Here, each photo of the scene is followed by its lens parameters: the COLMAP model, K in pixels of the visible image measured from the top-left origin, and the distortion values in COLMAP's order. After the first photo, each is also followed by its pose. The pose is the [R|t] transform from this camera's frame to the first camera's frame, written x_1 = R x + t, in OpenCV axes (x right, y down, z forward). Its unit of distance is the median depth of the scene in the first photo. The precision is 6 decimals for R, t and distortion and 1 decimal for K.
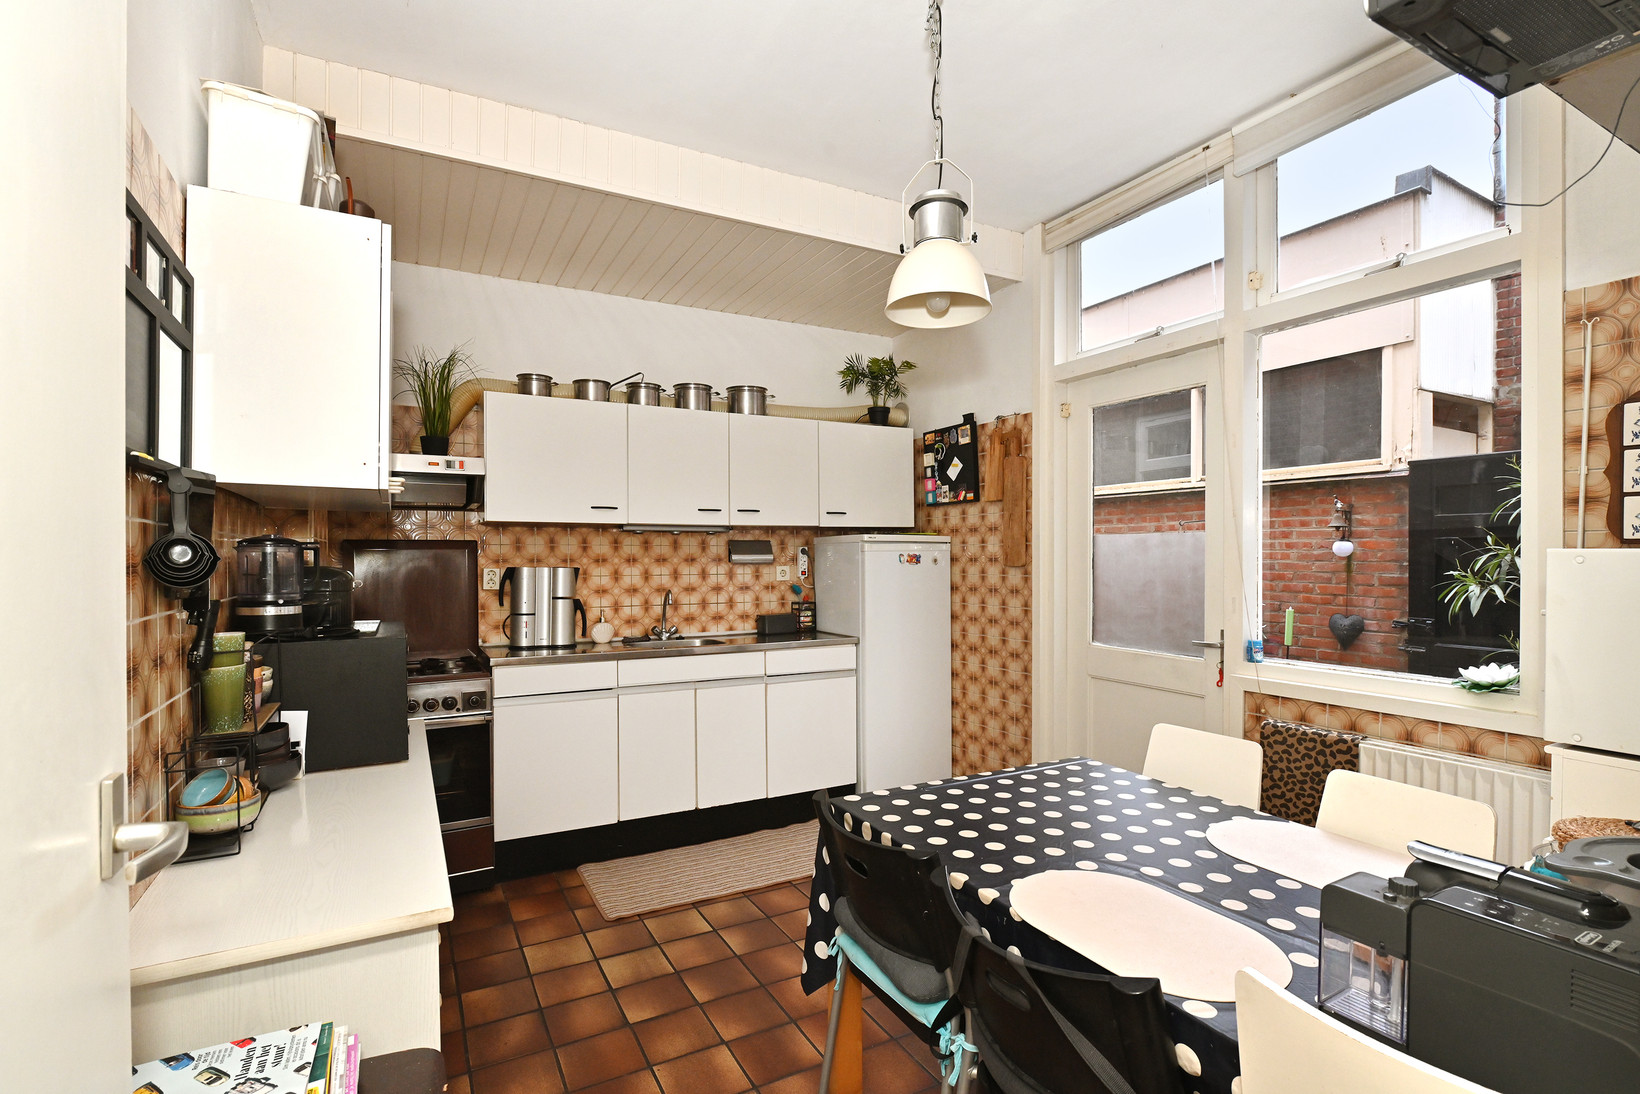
lens RADIAL K [[782.5, 0, 821.8], [0, 782.5, 552.9], [0, 0, 1]] dist [-0.002719, -0.000186]
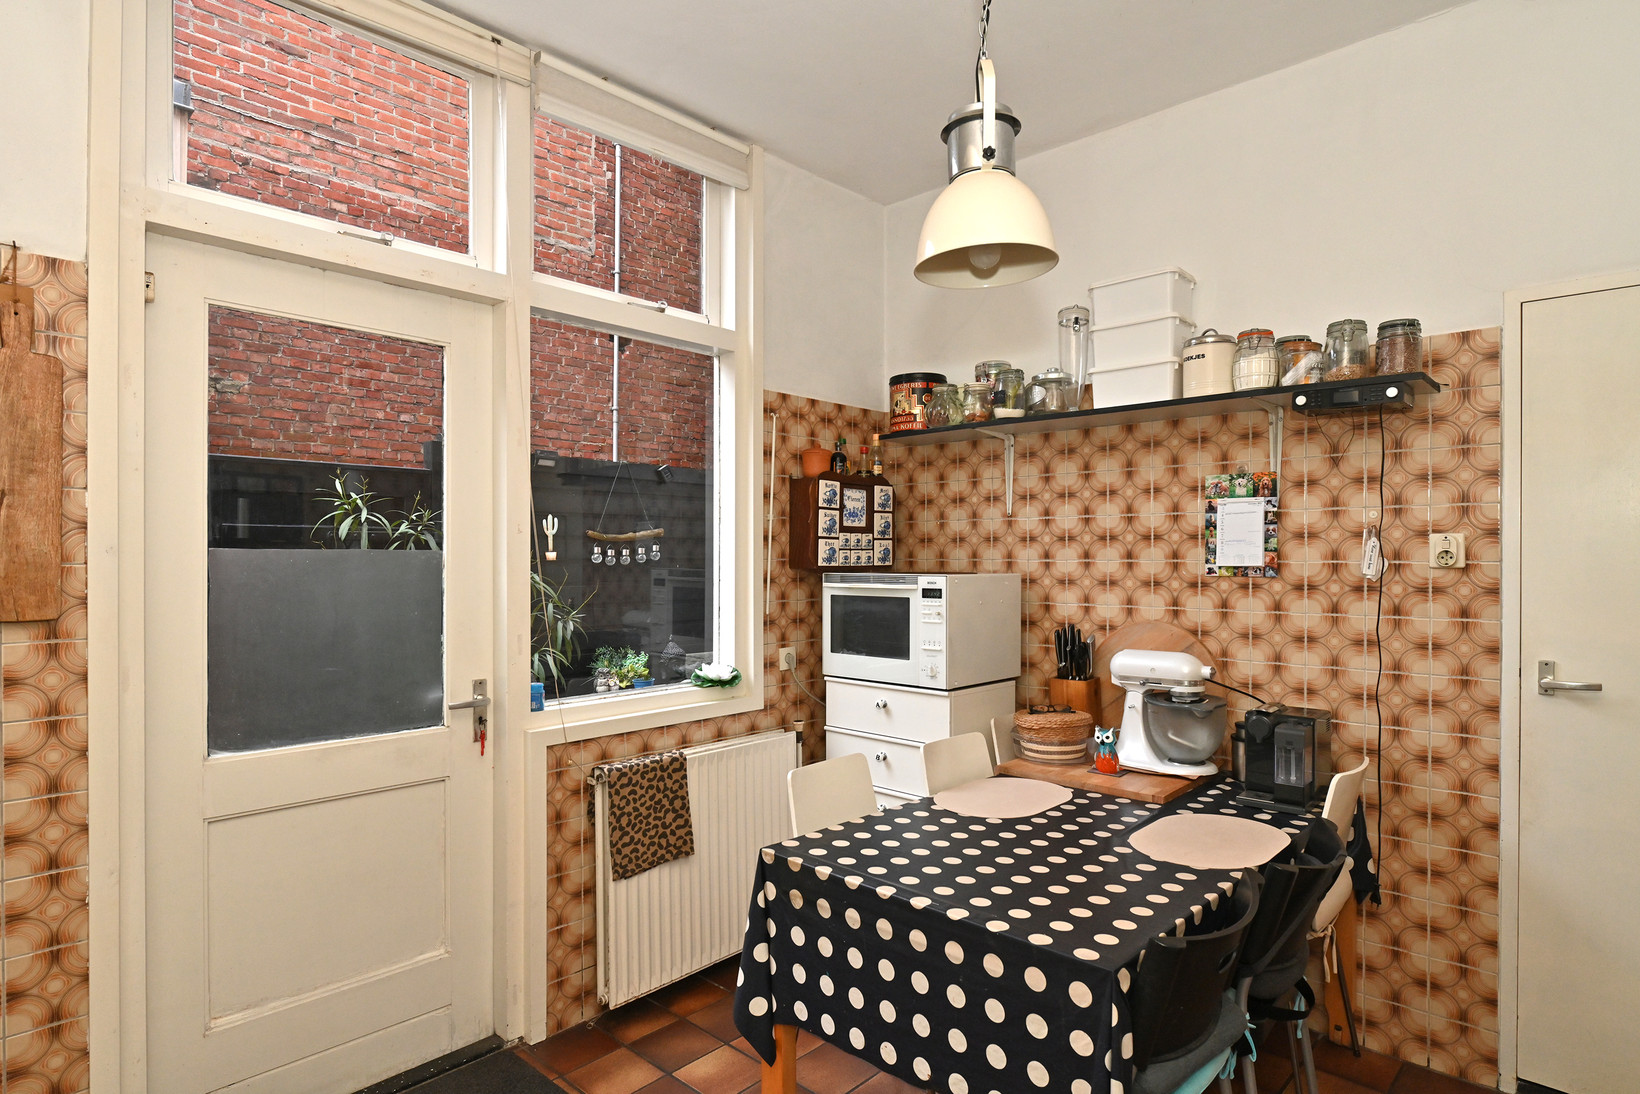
lens RADIAL K [[882.0, 0, 817.9], [0, 882.0, 550.9], [0, 0, 1]] dist [-0.005270, -0.000409]
pose [[-0.315727, 0.006227, 0.948830, -0.650810], [-0.003501, 0.999964, -0.007727, -0.035500], [-0.948844, -0.005762, -0.315693, 1.539919]]
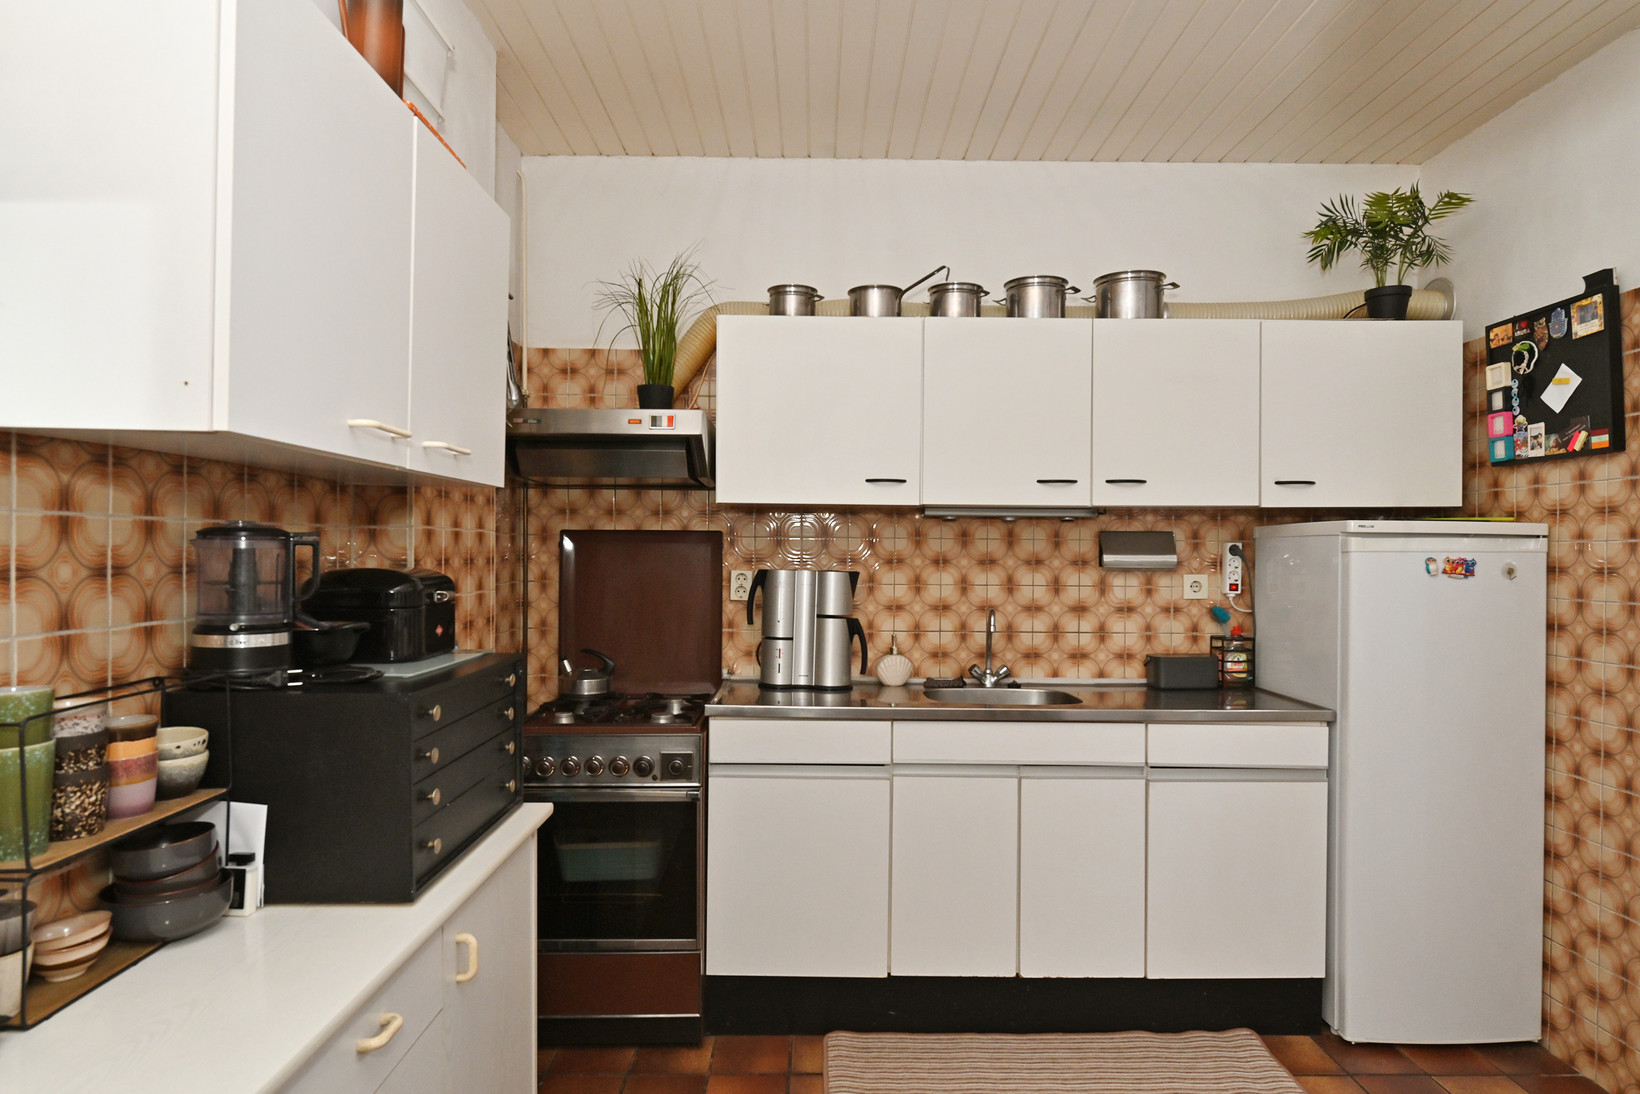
lens RADIAL K [[938.8, 0, 815.5], [0, 938.8, 557.0], [0, 0, 1]] dist [-0.017922, 0.009116]
pose [[0.881280, 0.013899, -0.472390, 0.034355], [-0.008651, 0.999874, 0.013280, -0.003882], [0.472515, -0.007617, 0.881290, 0.261005]]
